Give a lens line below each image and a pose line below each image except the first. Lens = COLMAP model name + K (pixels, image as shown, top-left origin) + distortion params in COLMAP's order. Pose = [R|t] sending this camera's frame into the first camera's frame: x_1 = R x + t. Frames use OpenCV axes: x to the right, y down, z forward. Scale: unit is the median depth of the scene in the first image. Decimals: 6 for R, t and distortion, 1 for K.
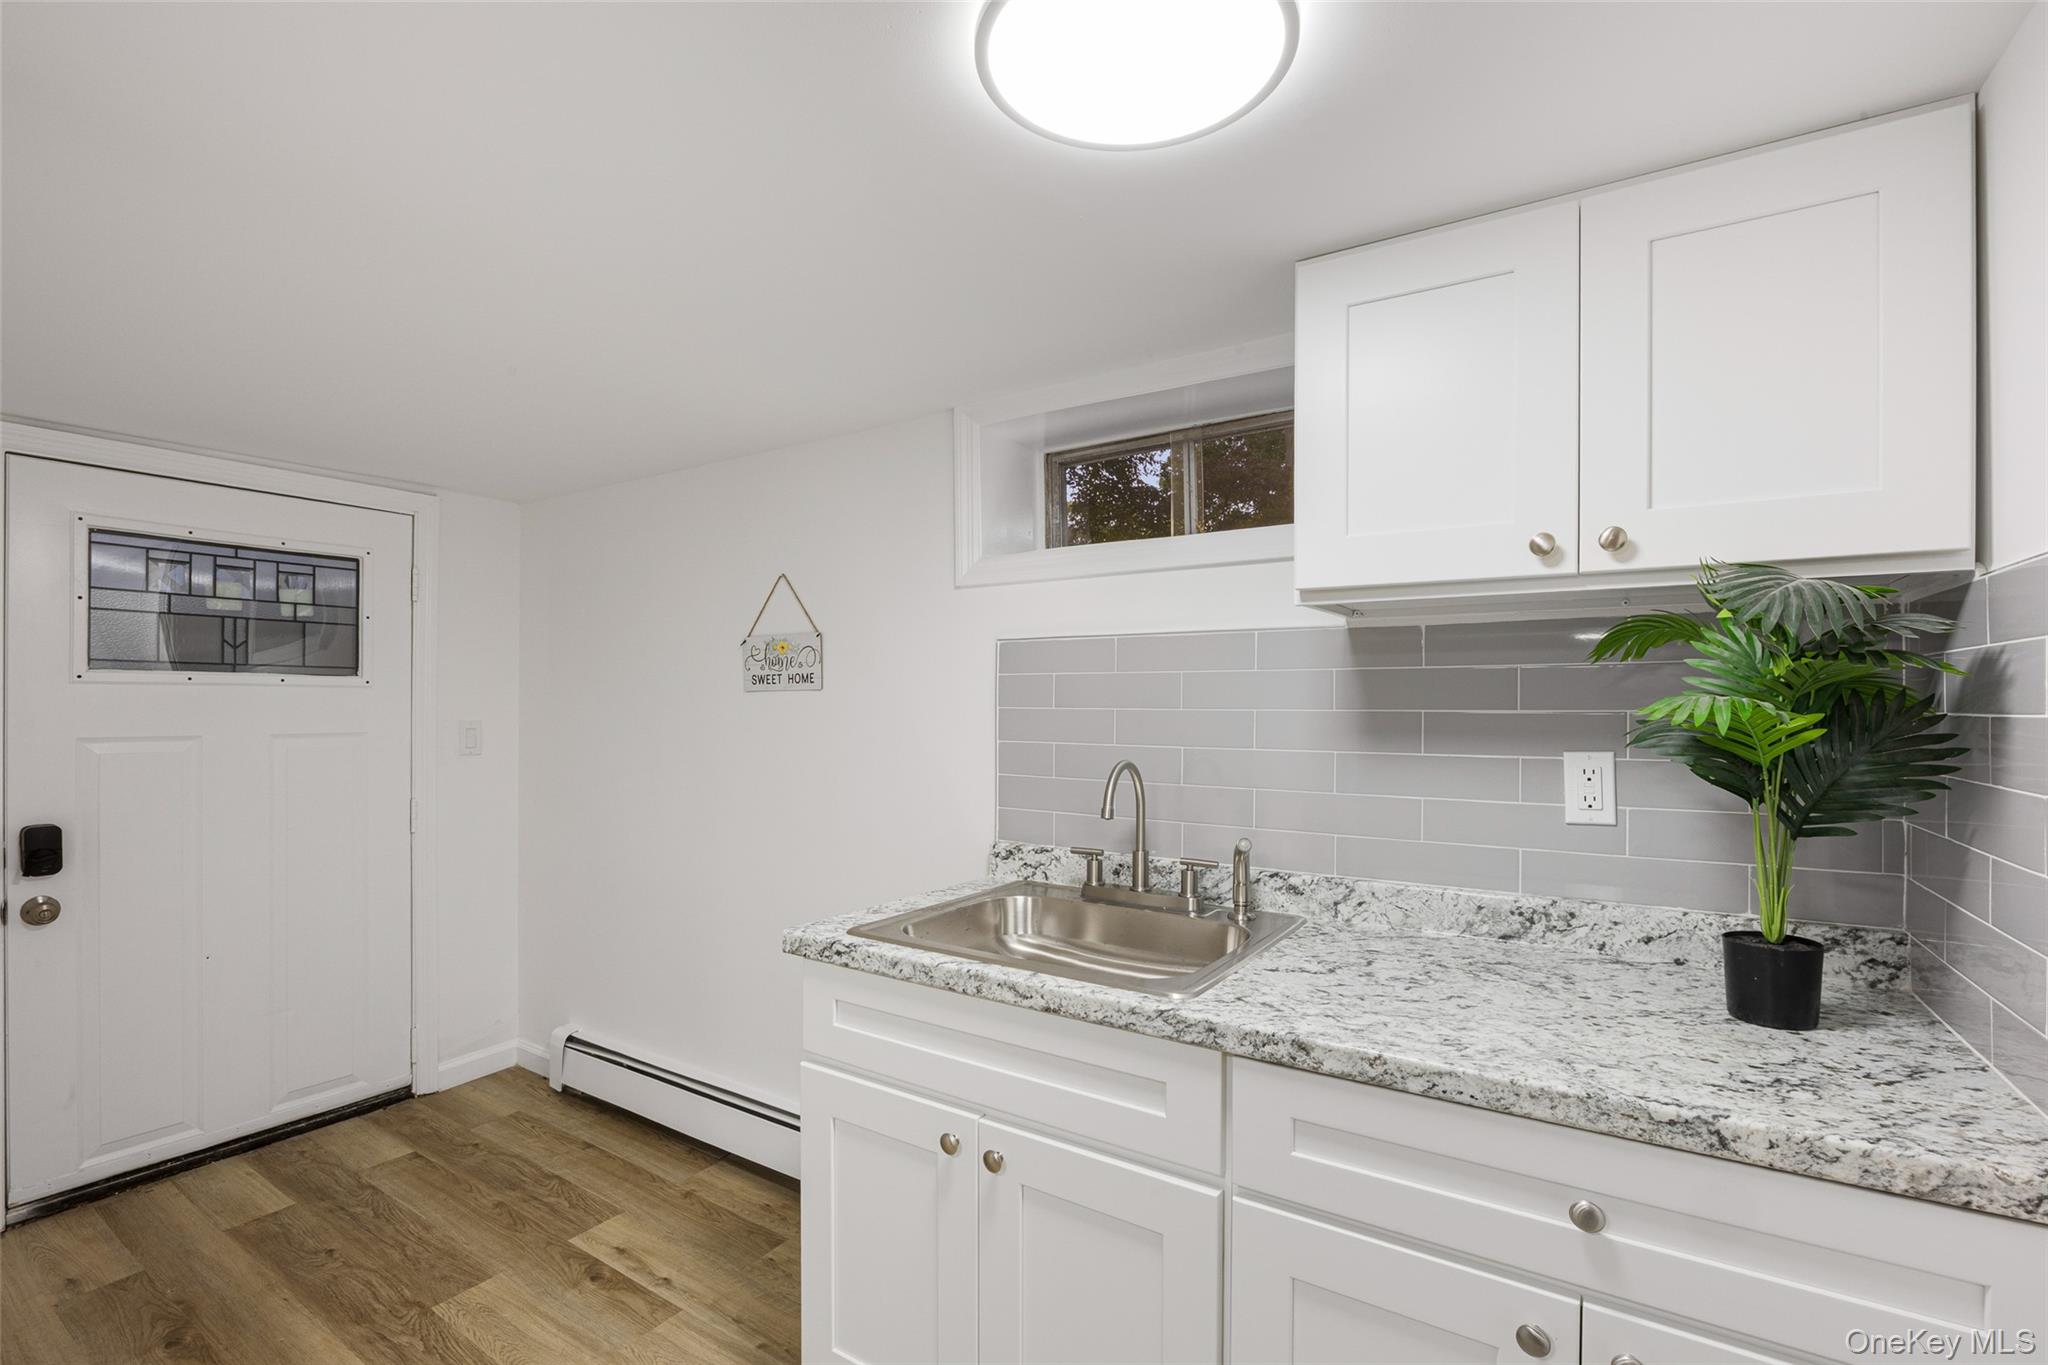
lens RADIAL K [[907.9, 0, 1024.3], [0, 907.9, 692.8], [0, 0, 1]] dist [0.000916, 0.000029]
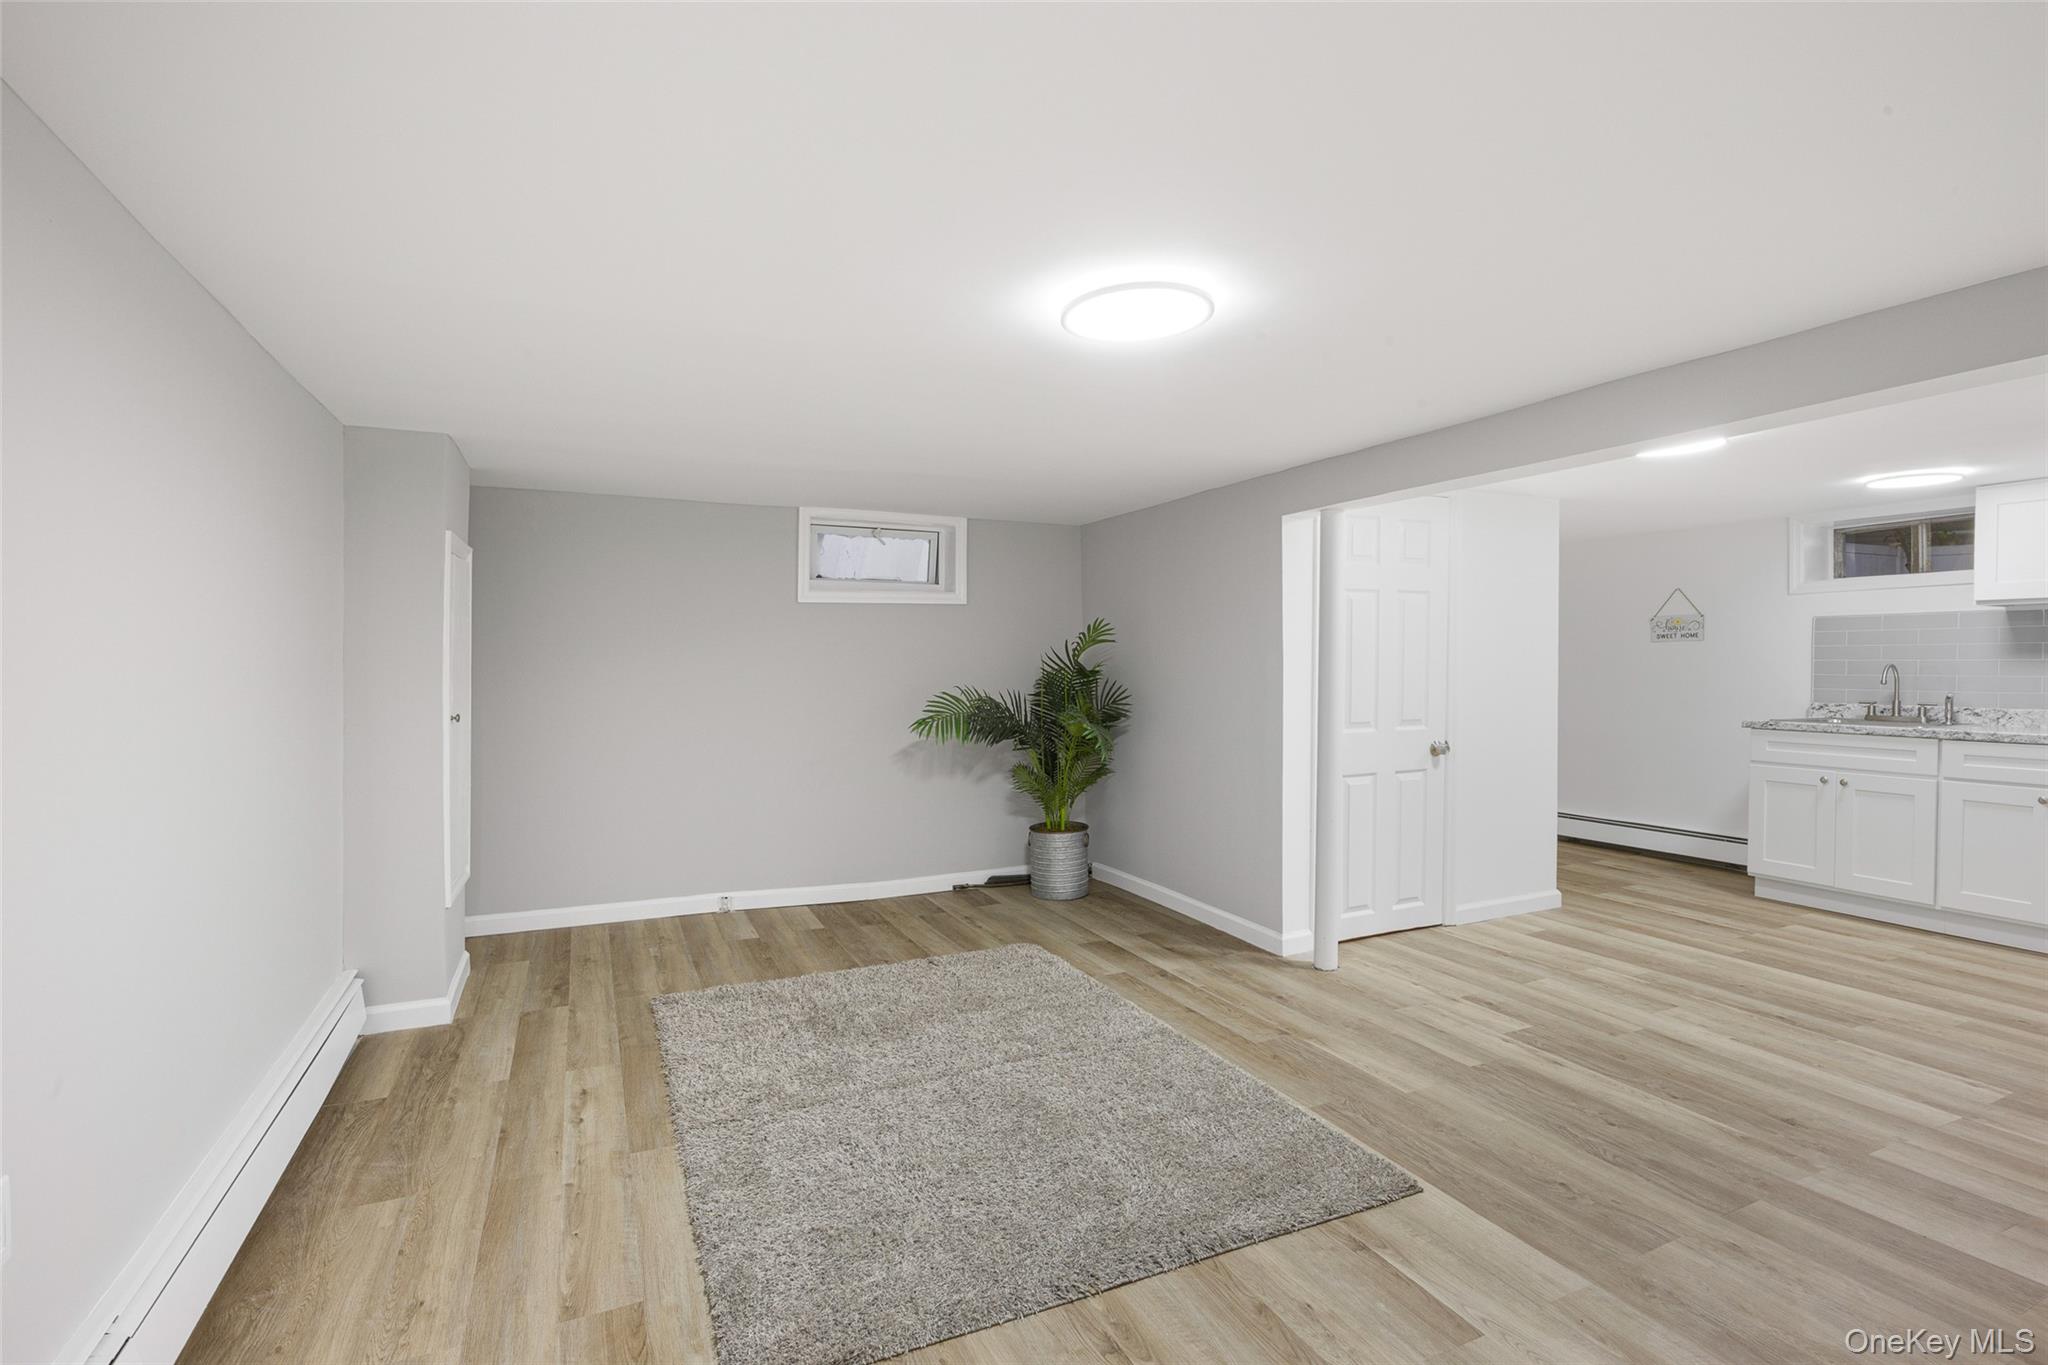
lens RADIAL K [[960.9, 0, 1027.6], [0, 960.9, 676.2], [0, 0, 1]] dist [-0.011912, -0.000061]
pose [[0.849625, 0.004318, -0.527370, -0.540952], [0.006896, 0.999790, 0.019296, 0.038904], [0.527343, -0.020031, 0.849417, -2.568739]]
